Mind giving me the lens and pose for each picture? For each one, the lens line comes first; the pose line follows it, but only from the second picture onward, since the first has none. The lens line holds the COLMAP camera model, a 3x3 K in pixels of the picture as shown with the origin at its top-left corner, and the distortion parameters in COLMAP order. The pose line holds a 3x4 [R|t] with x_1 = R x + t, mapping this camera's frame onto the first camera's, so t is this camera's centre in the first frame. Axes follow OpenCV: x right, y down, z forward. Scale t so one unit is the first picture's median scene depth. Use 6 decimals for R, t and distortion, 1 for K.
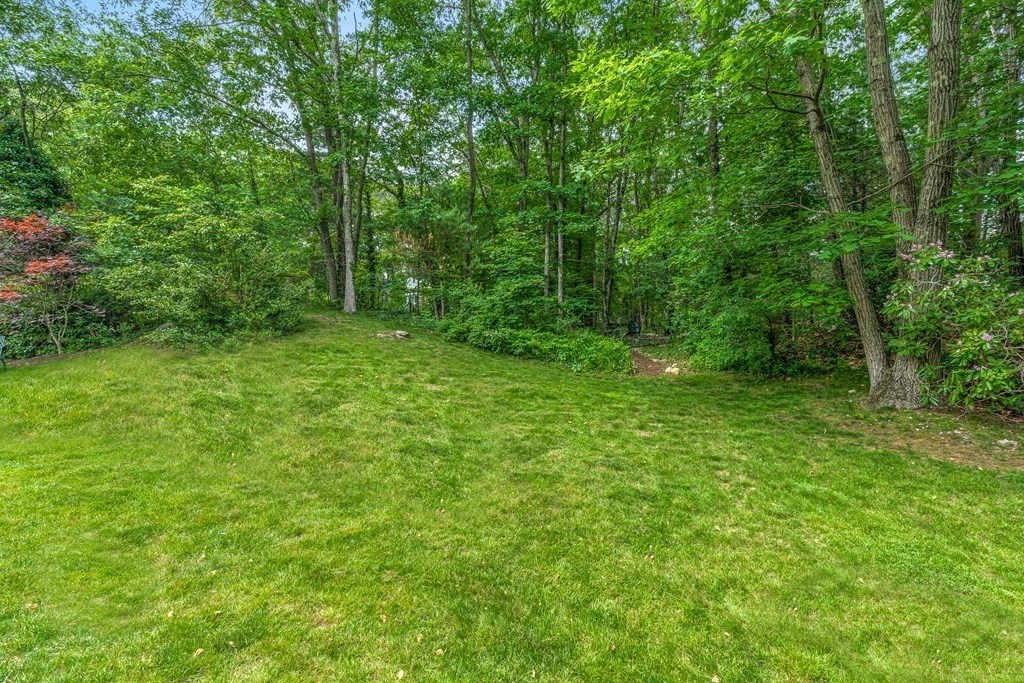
lens RADIAL K [[449.2, 0, 513.0], [0, 449.2, 340.9], [0, 0, 1]] dist [-0.008873, -0.000200]
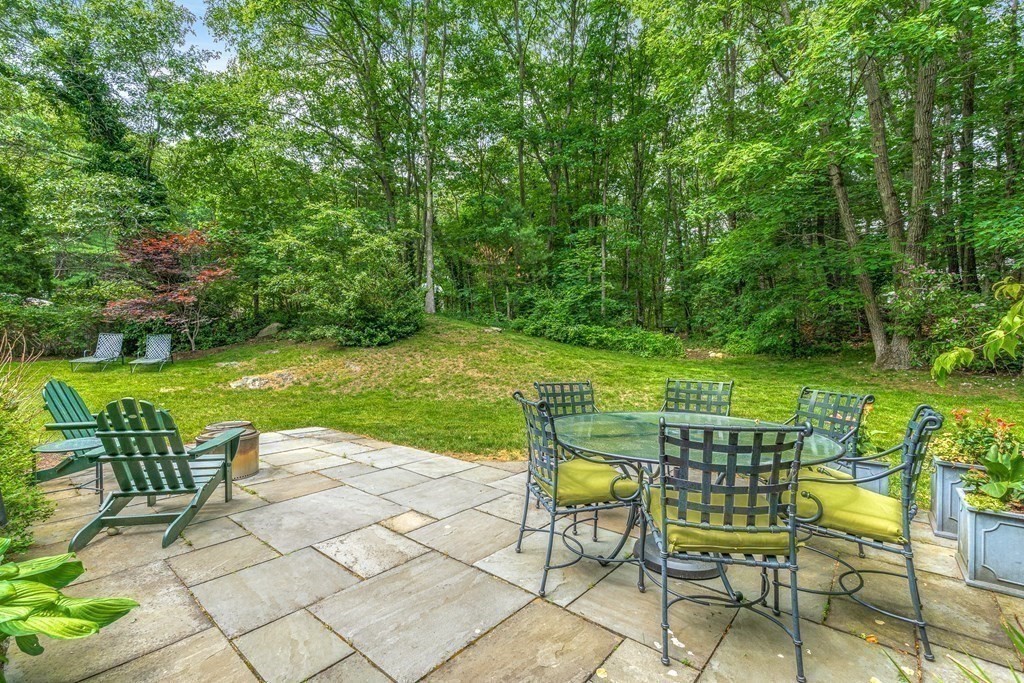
lens RADIAL K [[449.2, 0, 511.4], [0, 449.2, 341.8], [0, 0, 1]] dist [-0.008873, -0.000200]
pose [[0.996250, -0.011676, 0.085735, -0.453491], [0.012293, 0.999902, -0.006677, 0.036646], [-0.085649, 0.007706, 0.996296, -0.323456]]
